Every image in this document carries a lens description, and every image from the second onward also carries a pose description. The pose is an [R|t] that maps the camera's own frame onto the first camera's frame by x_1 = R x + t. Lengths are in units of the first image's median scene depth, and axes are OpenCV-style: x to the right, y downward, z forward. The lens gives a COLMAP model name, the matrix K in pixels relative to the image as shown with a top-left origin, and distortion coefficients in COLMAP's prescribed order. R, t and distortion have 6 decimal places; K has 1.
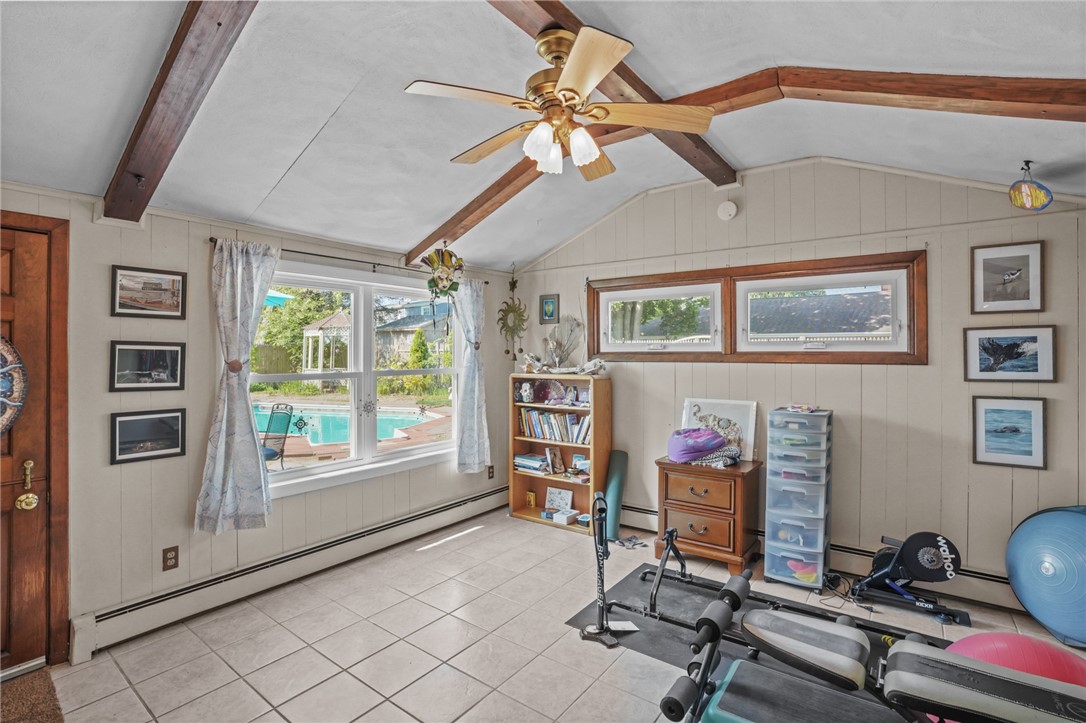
lens RADIAL K [[509.8, 0, 540.4], [0, 509.8, 350.2], [0, 0, 1]] dist [-0.075171, 0.030984]
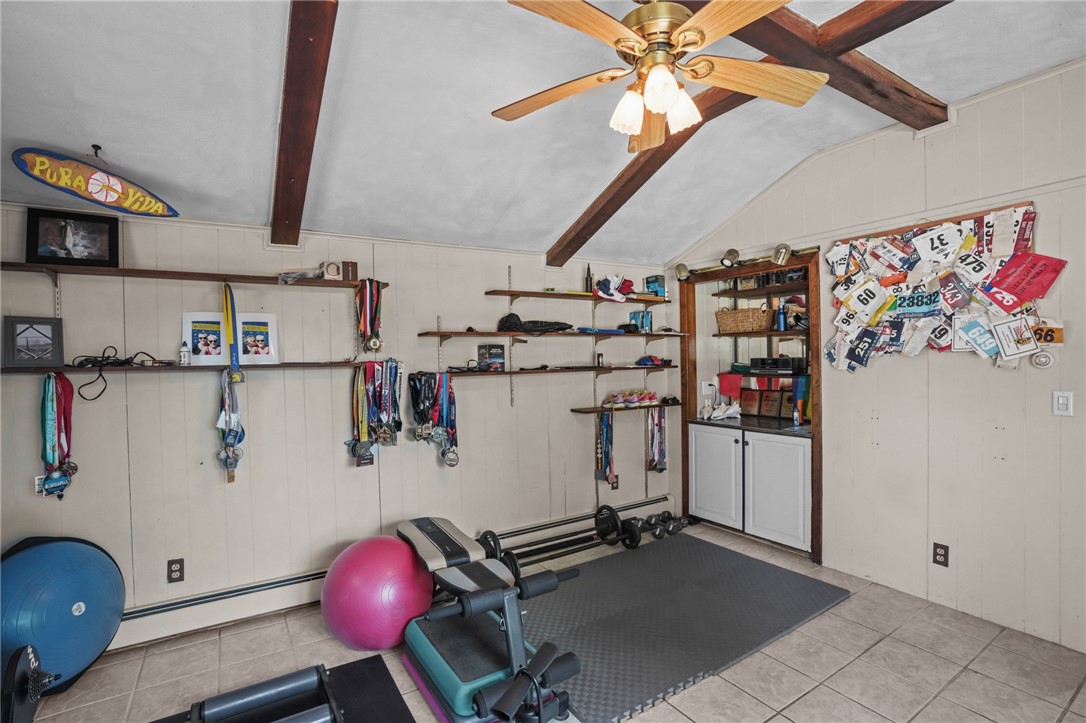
lens RADIAL K [[505.4, 0, 538.7], [0, 505.4, 362.9], [0, 0, 1]] dist [-0.074103, 0.030160]
pose [[-0.933802, 0.015537, 0.357454, -0.037179], [0.019333, 0.999788, 0.007049, 0.009466], [-0.357269, 0.013493, -0.933904, 1.005148]]
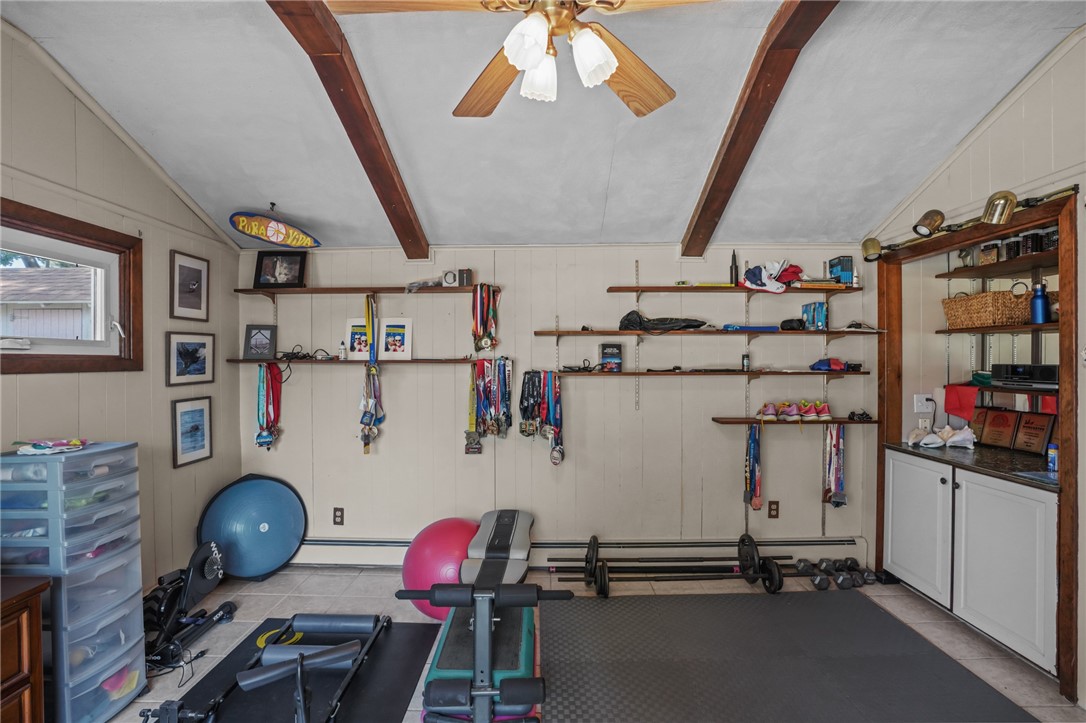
lens RADIAL K [[499.4, 0, 543.5], [0, 499.4, 363.9], [0, 0, 1]] dist [-0.074824, 0.027960]
pose [[-0.596365, -0.003850, 0.802704, -0.272443], [0.000488, 0.999987, 0.005159, 0.011430], [-0.802713, 0.003469, -0.596355, 0.776677]]
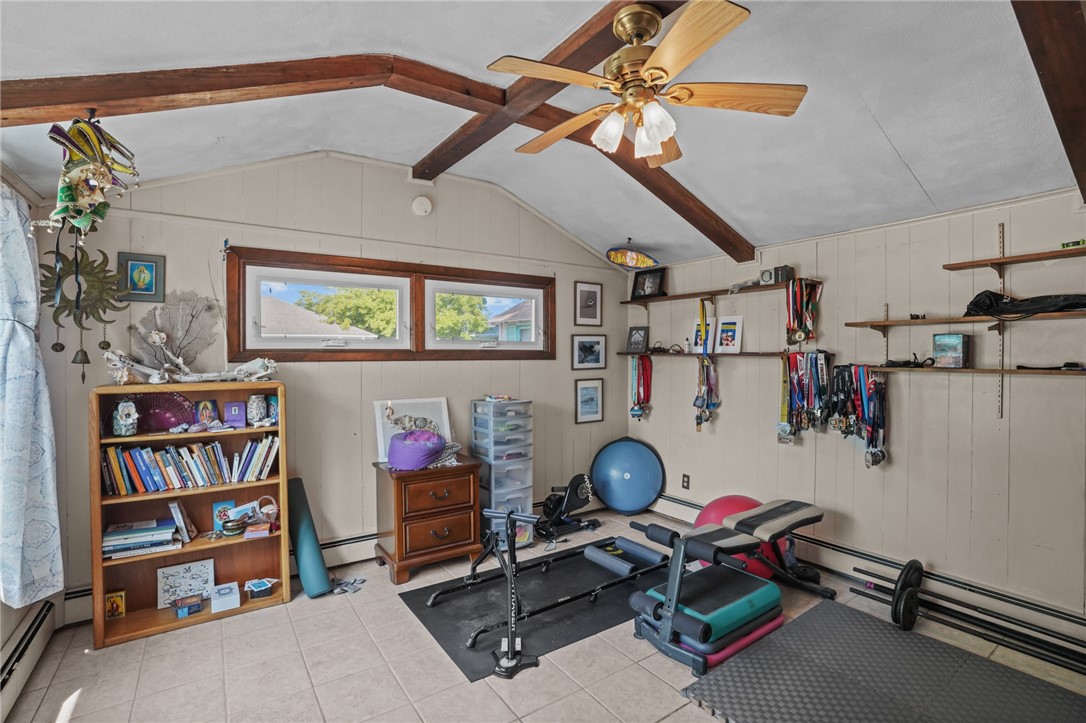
lens RADIAL K [[507.3, 0, 539.7], [0, 507.3, 356.0], [0, 0, 1]] dist [-0.071203, 0.027600]
pose [[0.317038, -0.002486, 0.948410, -0.503940], [-0.002384, 0.999991, 0.003419, 0.011967], [-0.948410, -0.003345, 0.317029, 0.482731]]
